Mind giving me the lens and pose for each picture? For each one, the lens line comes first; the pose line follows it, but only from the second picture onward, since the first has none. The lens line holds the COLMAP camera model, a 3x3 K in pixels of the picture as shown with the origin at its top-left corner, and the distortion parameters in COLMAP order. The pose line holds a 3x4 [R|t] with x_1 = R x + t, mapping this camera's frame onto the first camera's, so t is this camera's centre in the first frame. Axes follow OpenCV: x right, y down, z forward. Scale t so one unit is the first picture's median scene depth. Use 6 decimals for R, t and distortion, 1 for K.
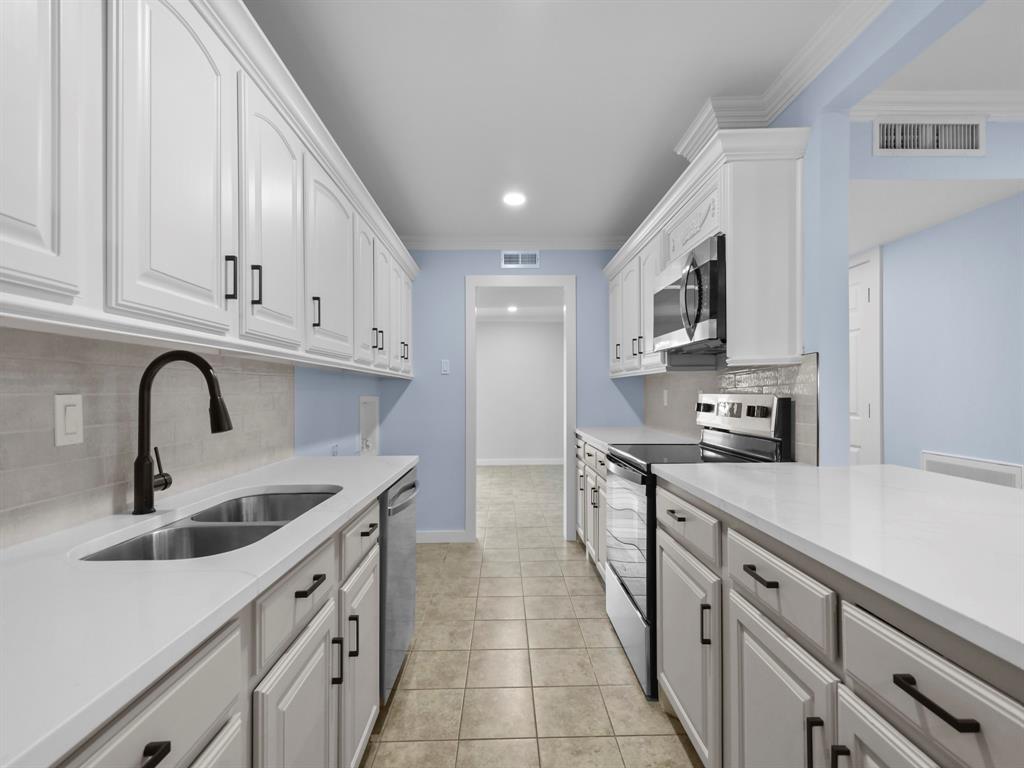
lens RADIAL K [[449.0, 0, 512.0], [0, 449.0, 384.0], [0, 0, 1]] dist [0.010278, -0.000304]
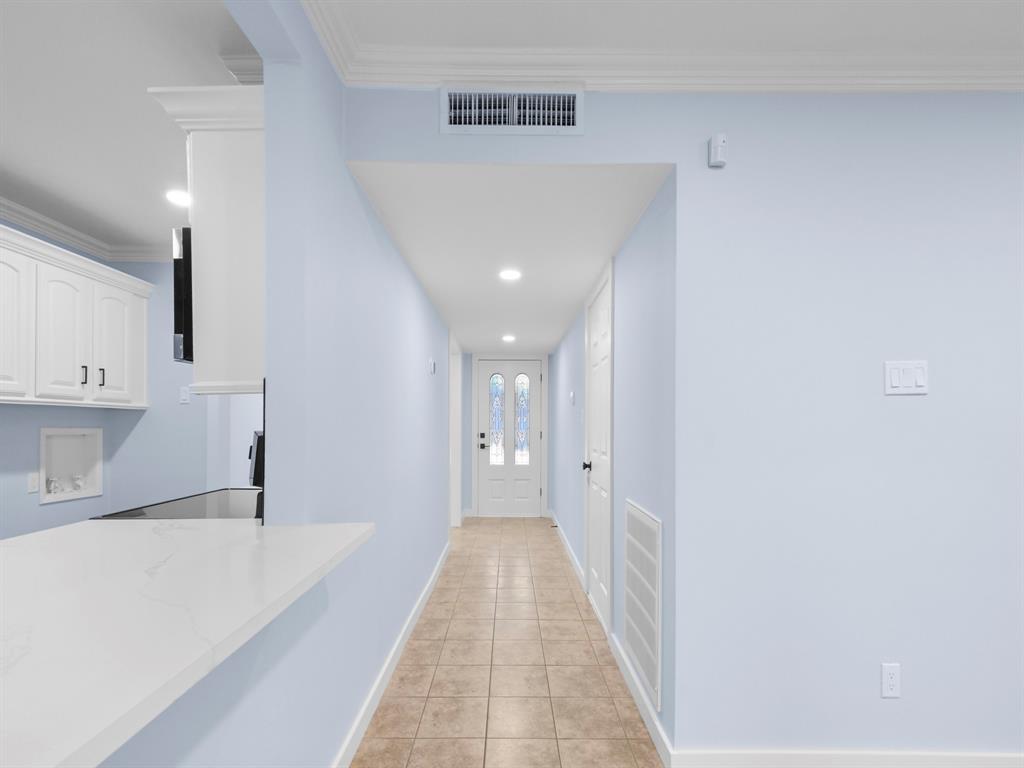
lens RADIAL K [[459.7, 0, 508.9], [0, 459.7, 420.3], [0, 0, 1]] dist [-0.001923, -0.000750]
pose [[0.999716, 0.009986, -0.021615, 0.930723], [-0.009738, 0.999886, 0.011566, -0.013512], [0.021728, -0.011352, 0.999699, 0.193949]]
